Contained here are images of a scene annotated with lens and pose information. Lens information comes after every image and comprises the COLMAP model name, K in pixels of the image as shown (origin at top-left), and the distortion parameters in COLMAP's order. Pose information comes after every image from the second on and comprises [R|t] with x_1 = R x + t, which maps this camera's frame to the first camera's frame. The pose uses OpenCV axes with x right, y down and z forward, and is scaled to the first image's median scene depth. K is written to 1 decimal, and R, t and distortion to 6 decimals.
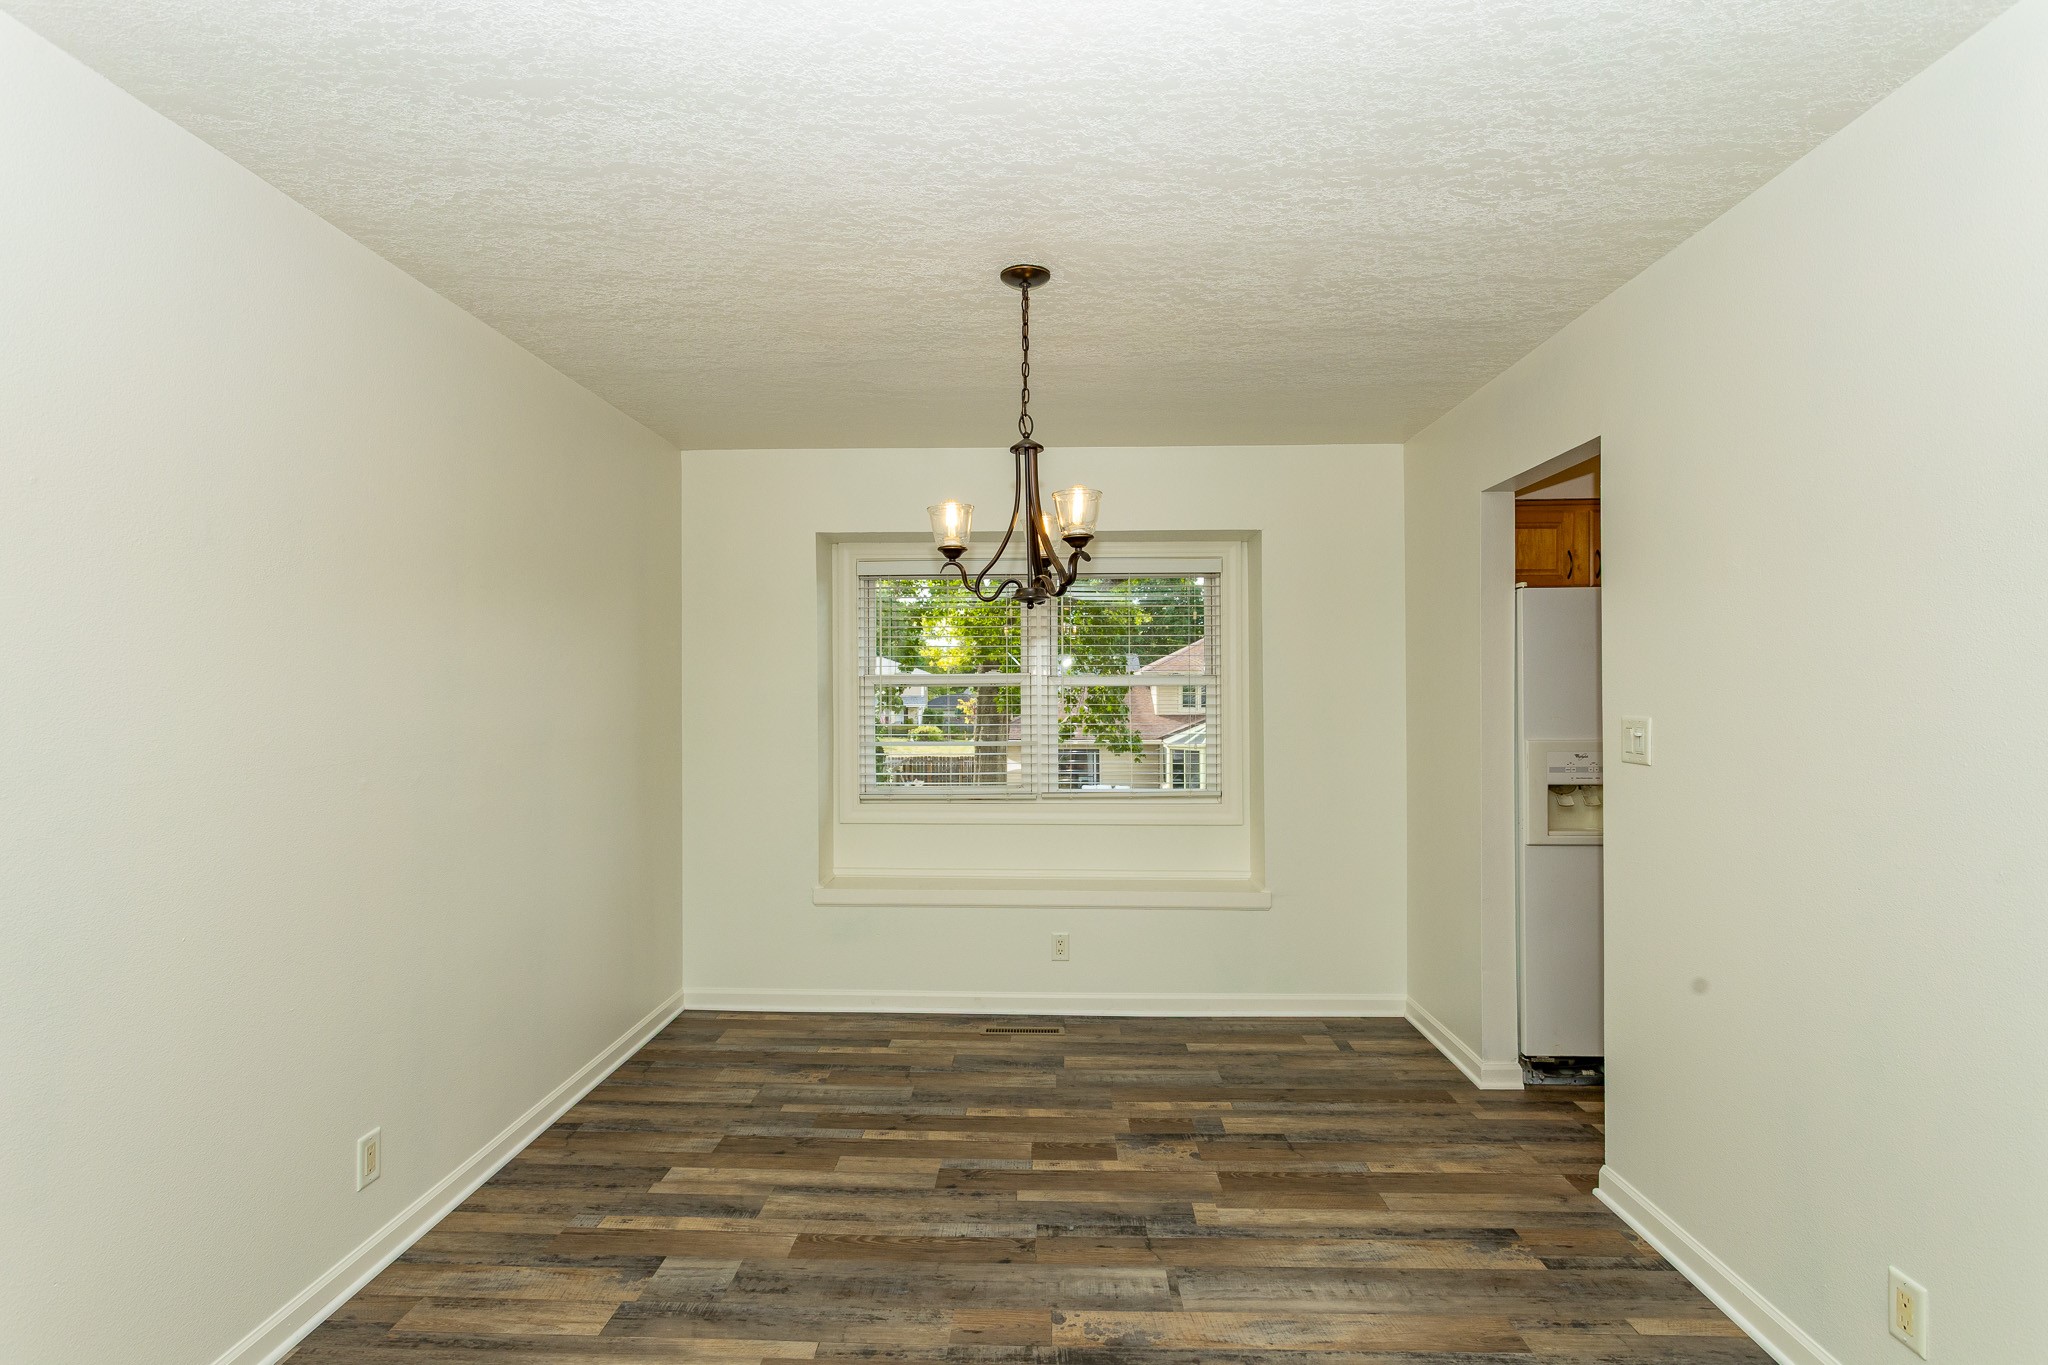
lens RADIAL K [[1021.7, 0, 1039.7], [0, 1021.7, 682.1], [0, 0, 1]] dist [0.005271, 0.000740]
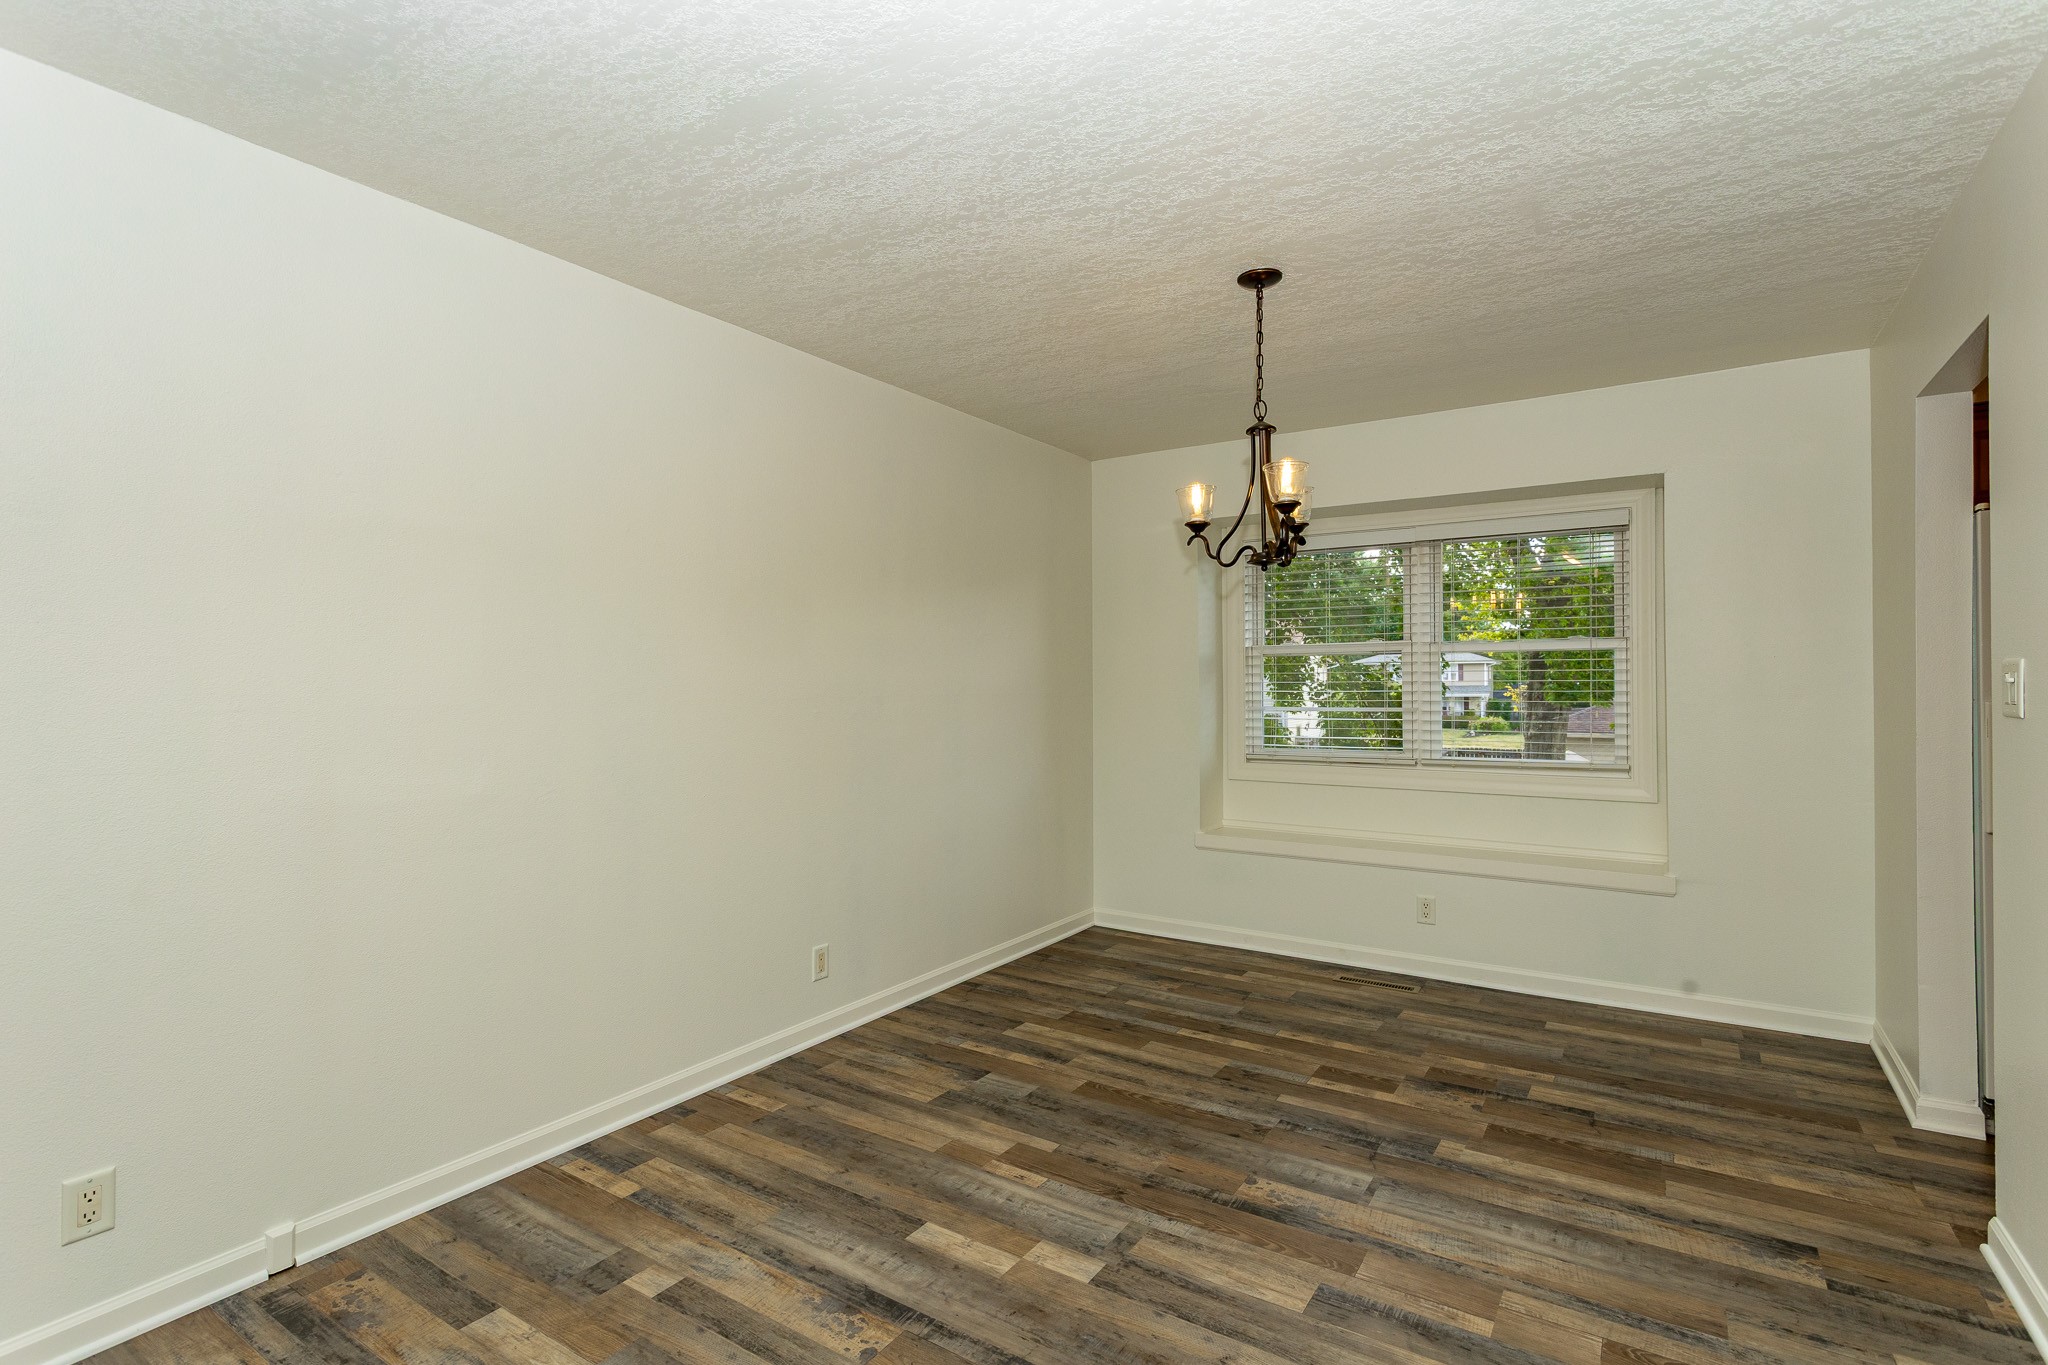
lens RADIAL K [[1021.7, 0, 1024.5], [0, 1021.7, 669.6], [0, 0, 1]] dist [0.005271, 0.000740]
pose [[0.845650, -0.010063, -0.533643, 0.326006], [0.007582, 0.999948, -0.006841, 0.038509], [0.533684, 0.001739, 0.845682, -0.088385]]
